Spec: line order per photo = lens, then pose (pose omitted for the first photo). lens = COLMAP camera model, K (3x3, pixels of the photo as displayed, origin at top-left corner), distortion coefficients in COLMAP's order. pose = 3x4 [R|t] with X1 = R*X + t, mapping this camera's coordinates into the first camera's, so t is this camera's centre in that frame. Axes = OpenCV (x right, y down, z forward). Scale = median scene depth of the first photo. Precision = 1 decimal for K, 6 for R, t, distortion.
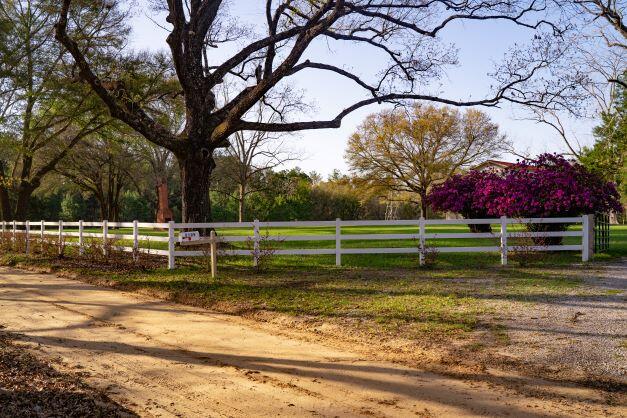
lens RADIAL K [[599.7, 0, 313.4], [0, 599.7, 206.8], [0, 0, 1]] dist [-0.123314, 0.149981]
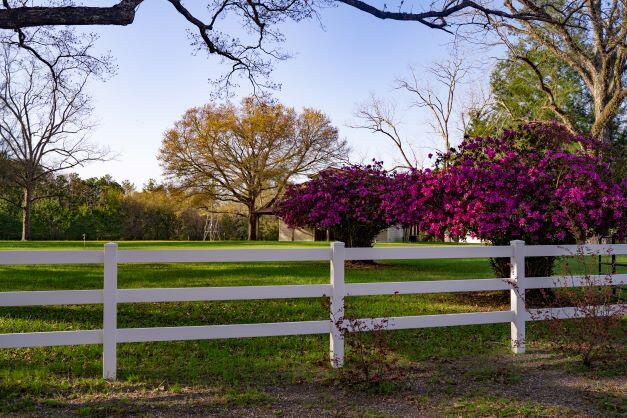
lens RADIAL K [[599.7, 0, 313.4], [0, 599.7, 206.8], [0, 0, 1]] dist [-0.123314, 0.149981]
pose [[0.954072, 0.022932, 0.298700, 0.012565], [-0.016041, 0.999546, -0.025500, 0.001169], [-0.299149, 0.019537, 0.954006, 0.157080]]
